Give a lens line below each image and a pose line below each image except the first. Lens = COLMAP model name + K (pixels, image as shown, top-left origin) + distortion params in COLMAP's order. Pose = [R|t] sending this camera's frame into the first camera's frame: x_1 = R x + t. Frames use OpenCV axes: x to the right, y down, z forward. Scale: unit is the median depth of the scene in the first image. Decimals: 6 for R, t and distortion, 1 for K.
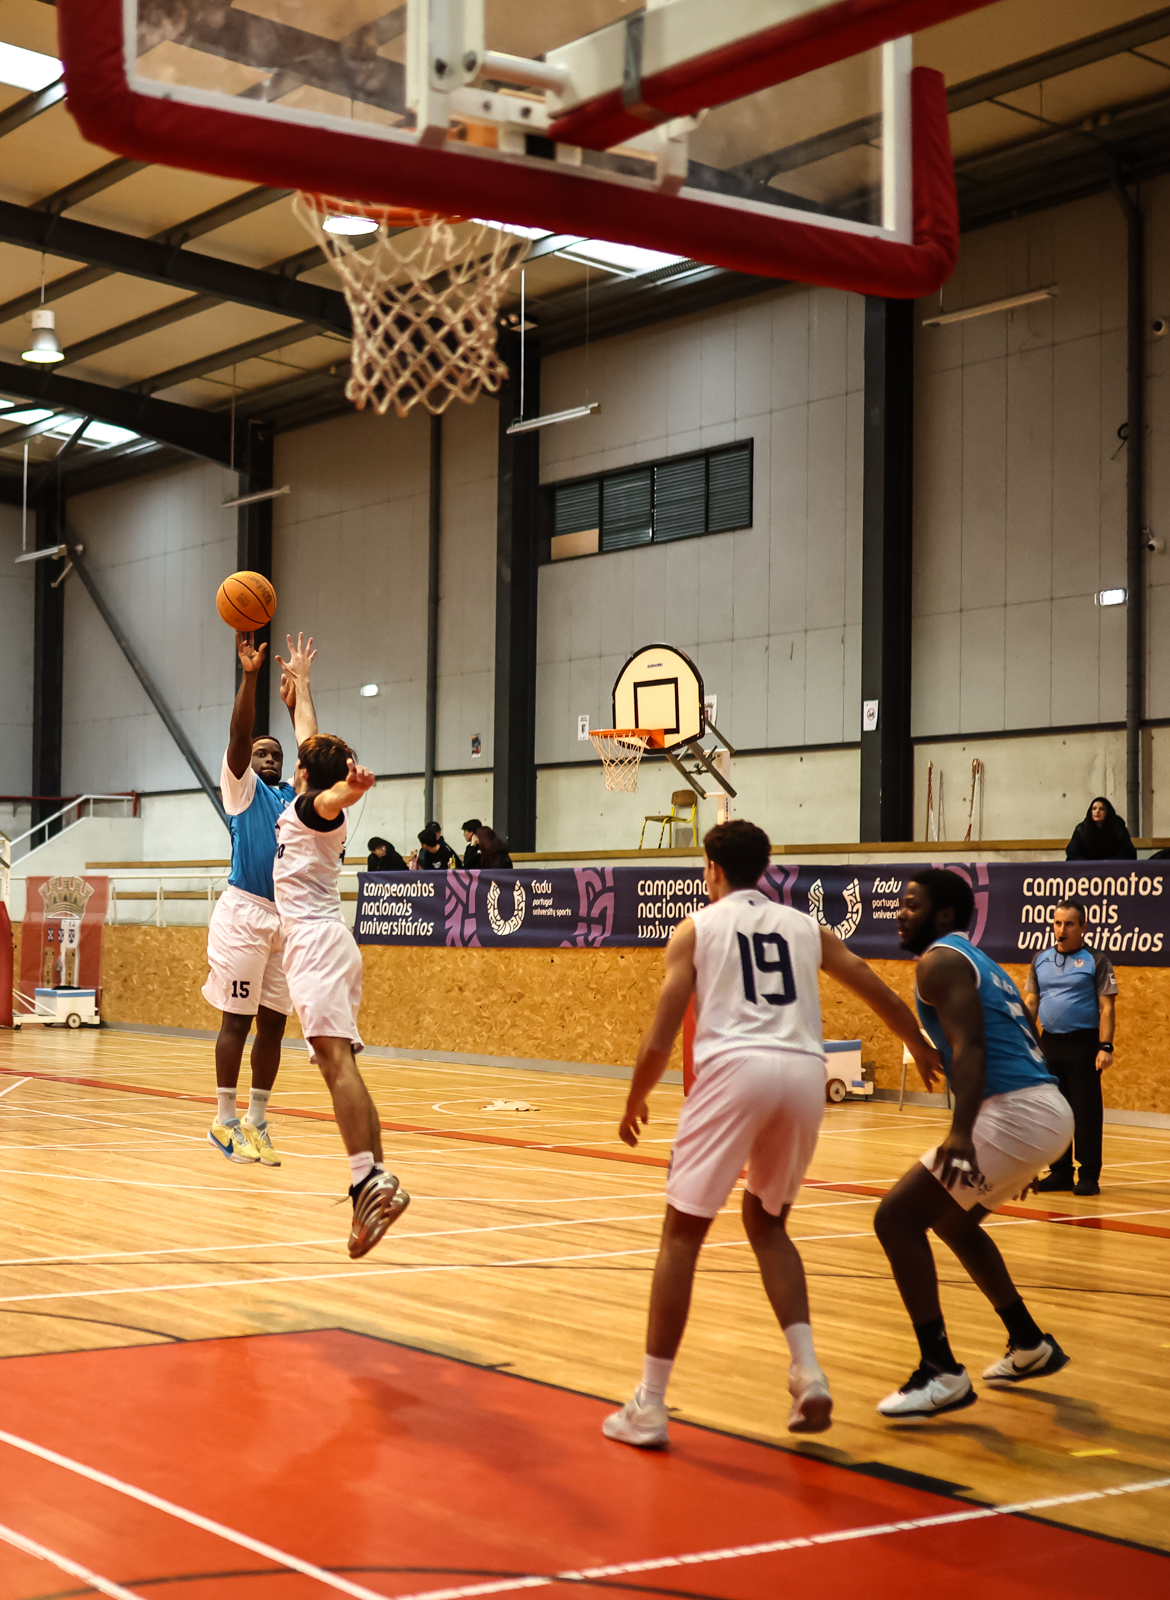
lens RADIAL K [[2672.8, 0, 440.3], [0, 2672.8, 927.0], [0, 0, 1]] dist [-0.046709, 0.000000]
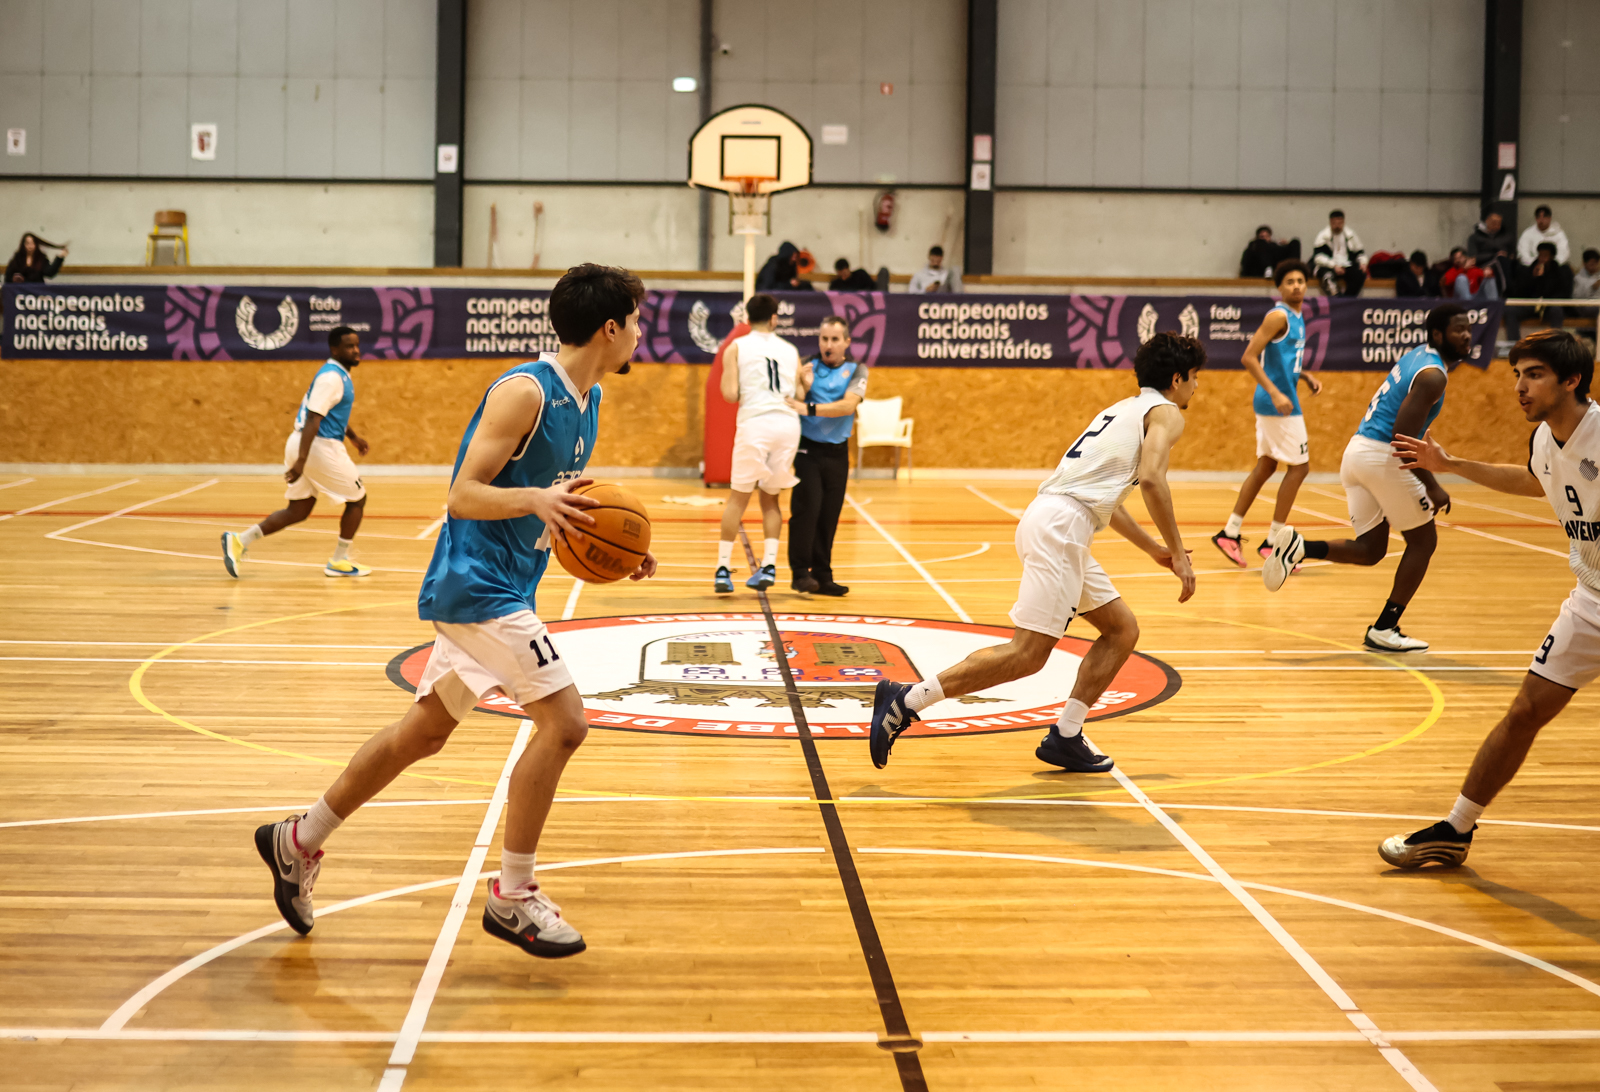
lens RADIAL K [[2054.7, 0, 801.4], [0, 2054.7, 538.4], [0, 0, 1]] dist [-0.029791, 0.000000]
pose [[0.510170, -0.087673, 0.855593, -0.598381], [-0.000749, 0.994745, 0.102378, -0.005794], [-0.860073, -0.052871, 0.507424, 0.432509]]
